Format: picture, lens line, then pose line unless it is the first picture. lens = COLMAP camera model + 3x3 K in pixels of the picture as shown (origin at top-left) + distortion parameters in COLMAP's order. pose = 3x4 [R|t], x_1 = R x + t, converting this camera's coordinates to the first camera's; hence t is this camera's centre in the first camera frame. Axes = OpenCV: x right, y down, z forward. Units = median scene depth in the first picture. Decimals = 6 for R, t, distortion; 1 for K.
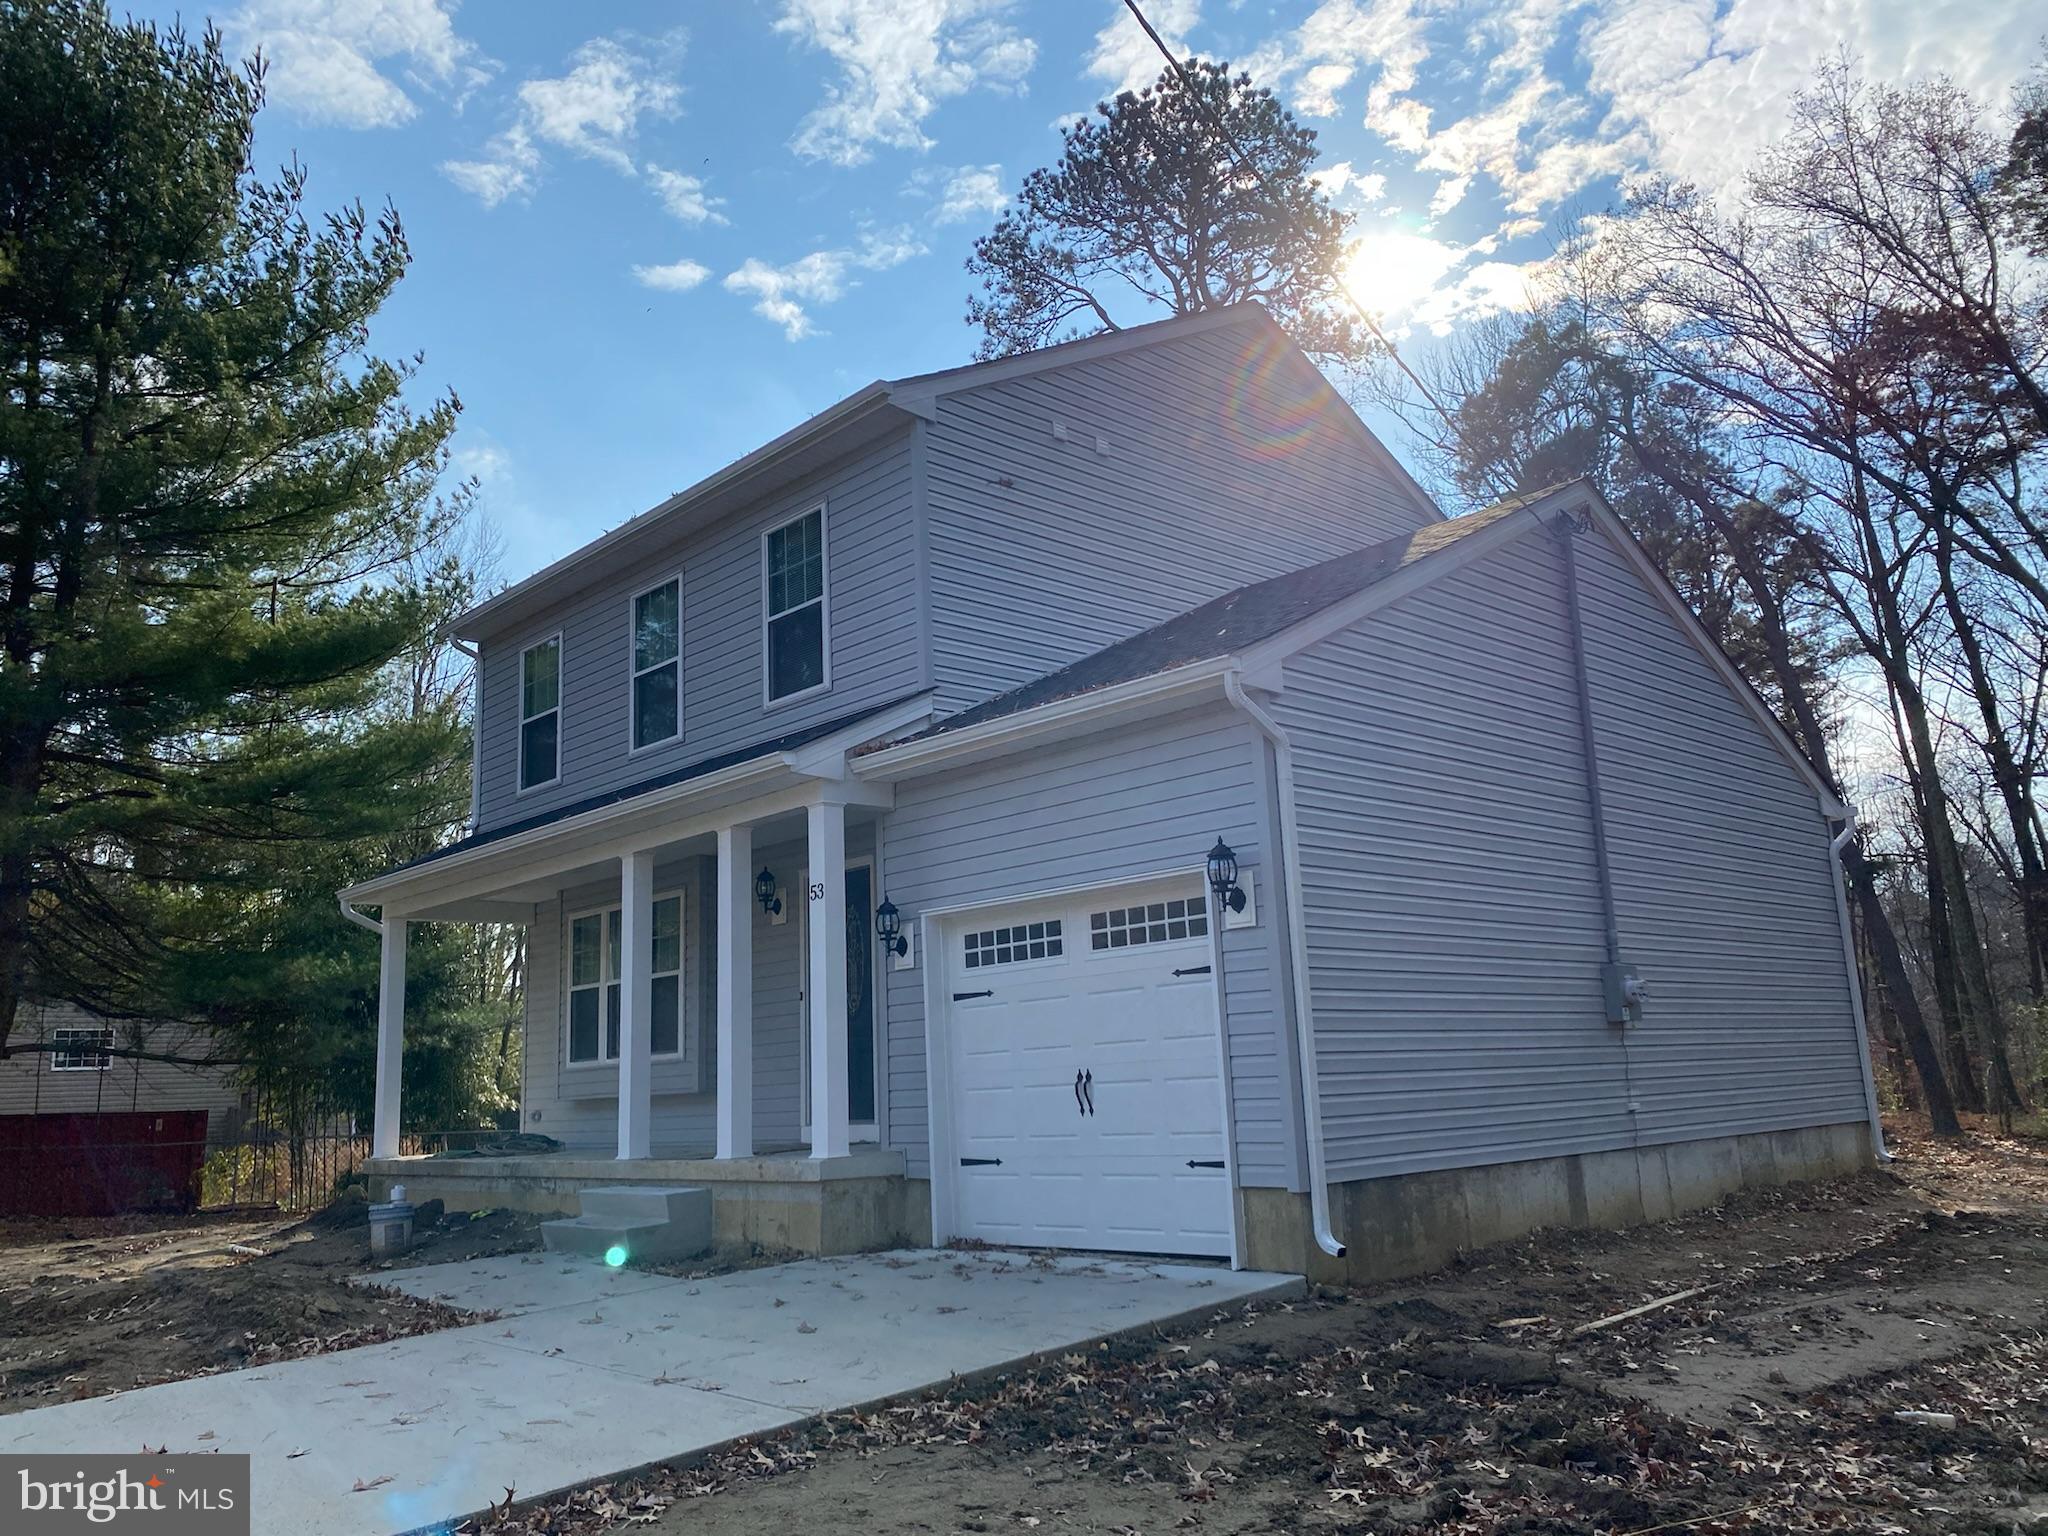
lens RADIAL K [[1583.4, 0, 1032.8], [0, 1583.4, 760.3], [0, 0, 1]] dist [0.093702, -0.075007]
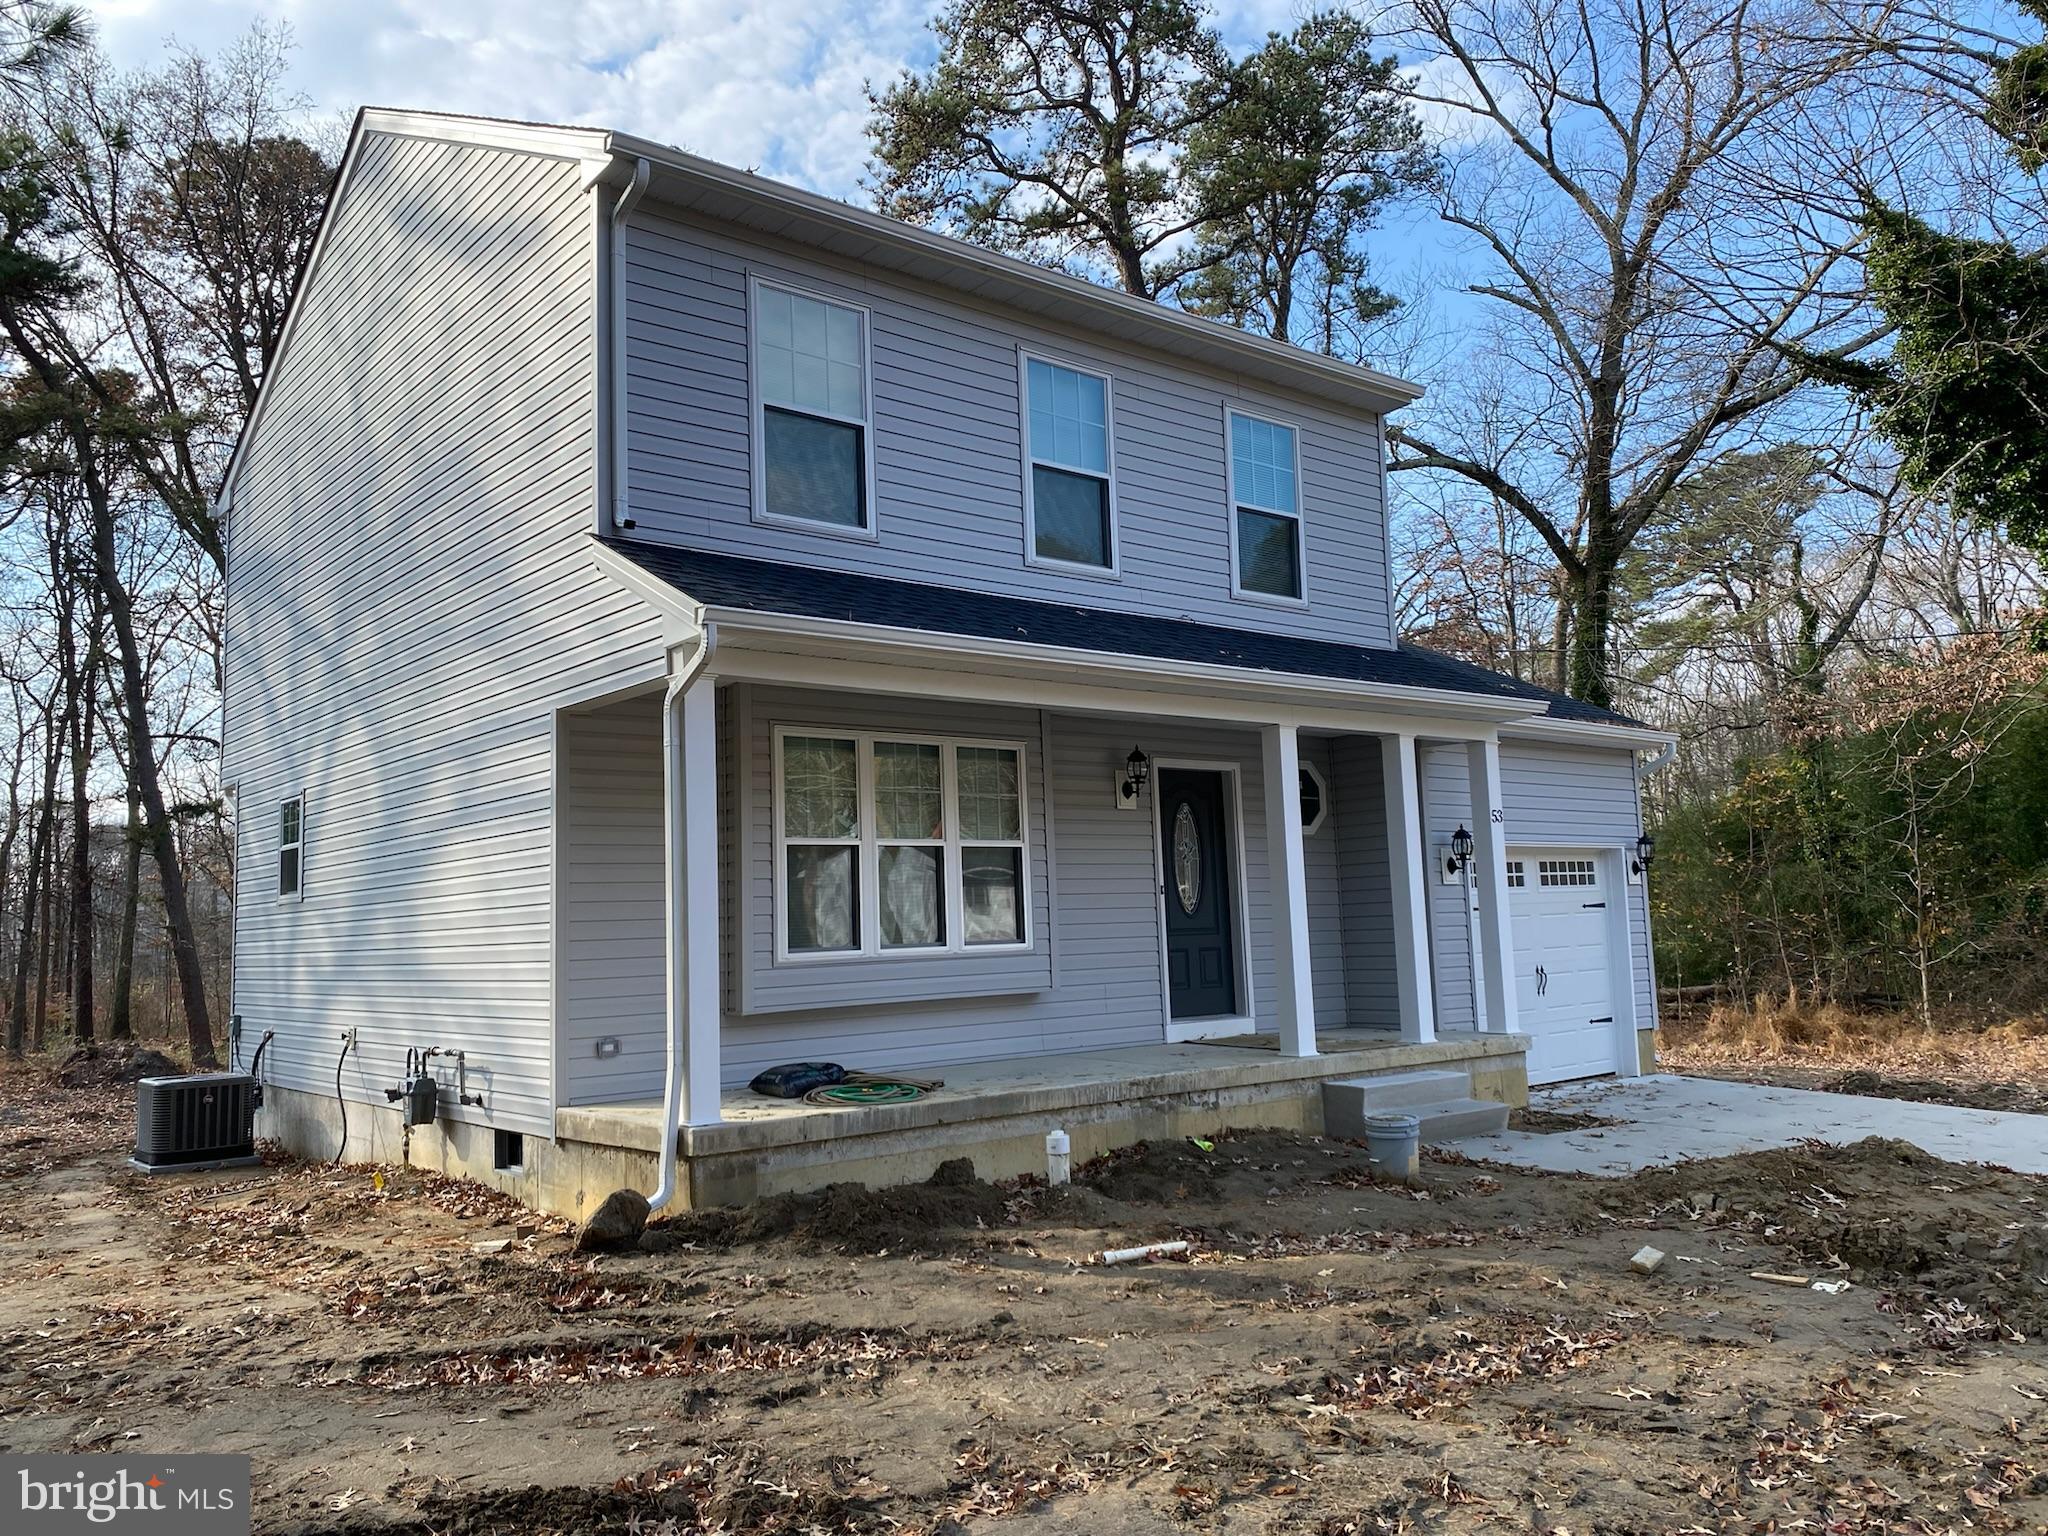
lens RADIAL K [[1560.1, 0, 1044.3], [0, 1560.1, 734.8], [0, 0, 1]] dist [0.006829, 0.004441]
pose [[0.054123, 0.165846, 0.984665, -1.367808], [-0.171612, 0.972983, -0.154445, 0.271295], [-0.983677, -0.160621, 0.081122, 1.282963]]
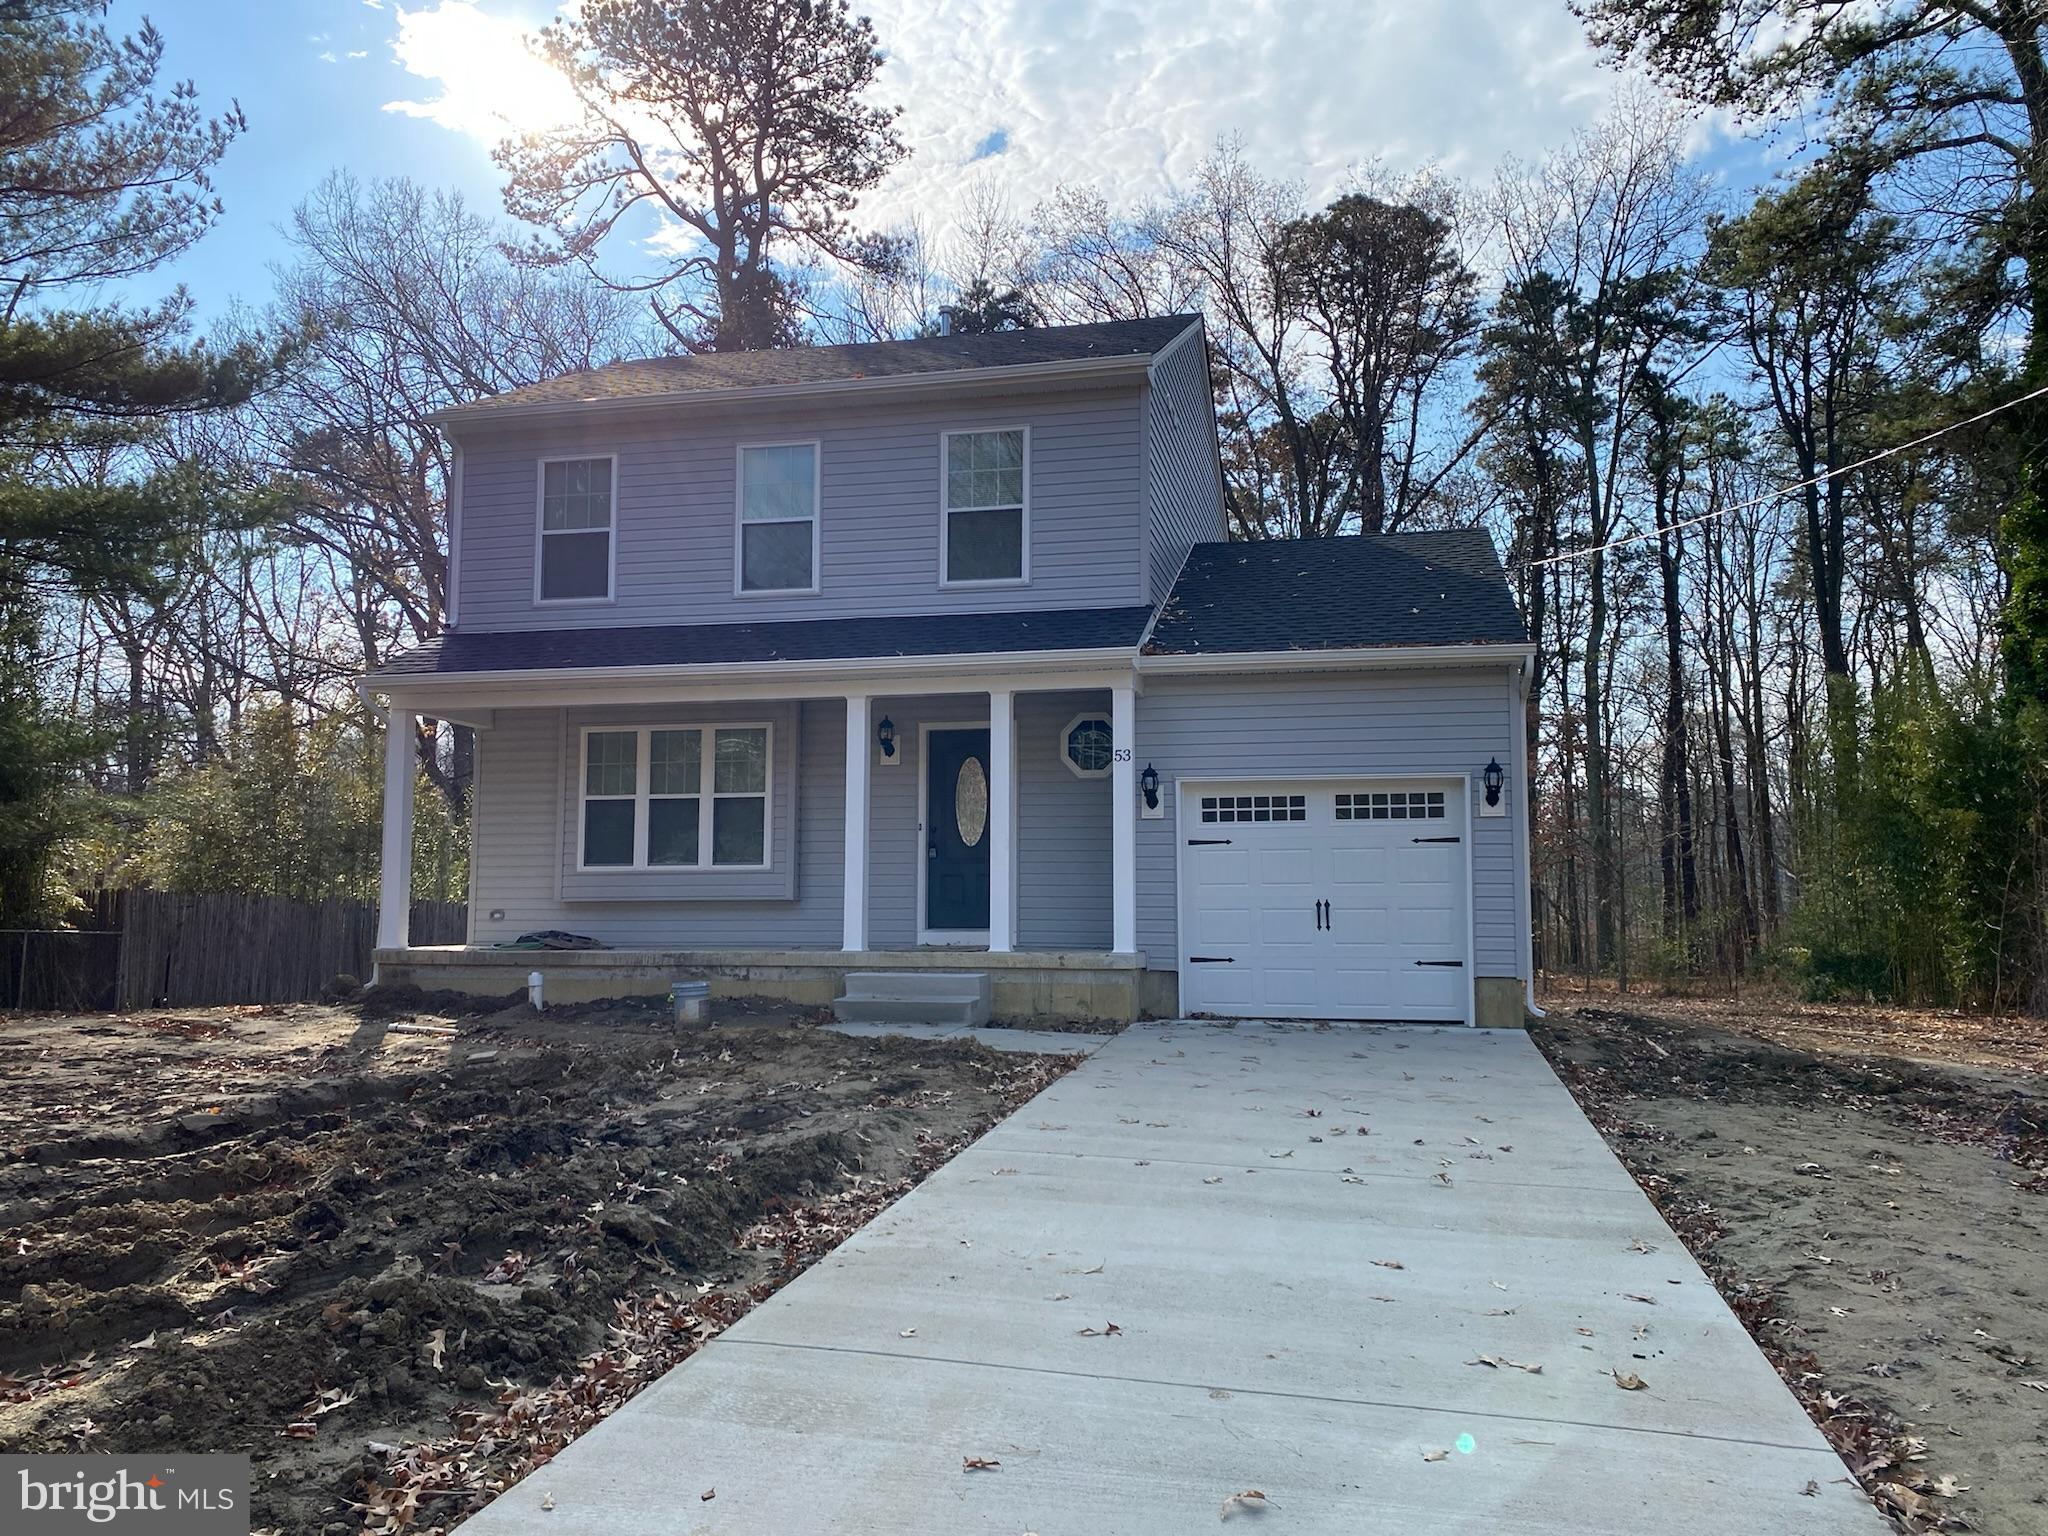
lens RADIAL K [[1583.4, 0, 1032.8], [0, 1583.4, 760.3], [0, 0, 1]] dist [0.093702, -0.075007]
pose [[0.826821, 0.102317, 0.553081, -0.941350], [-0.150551, 0.987695, 0.042345, 0.043911], [-0.541943, -0.118278, 0.832051, -0.048192]]
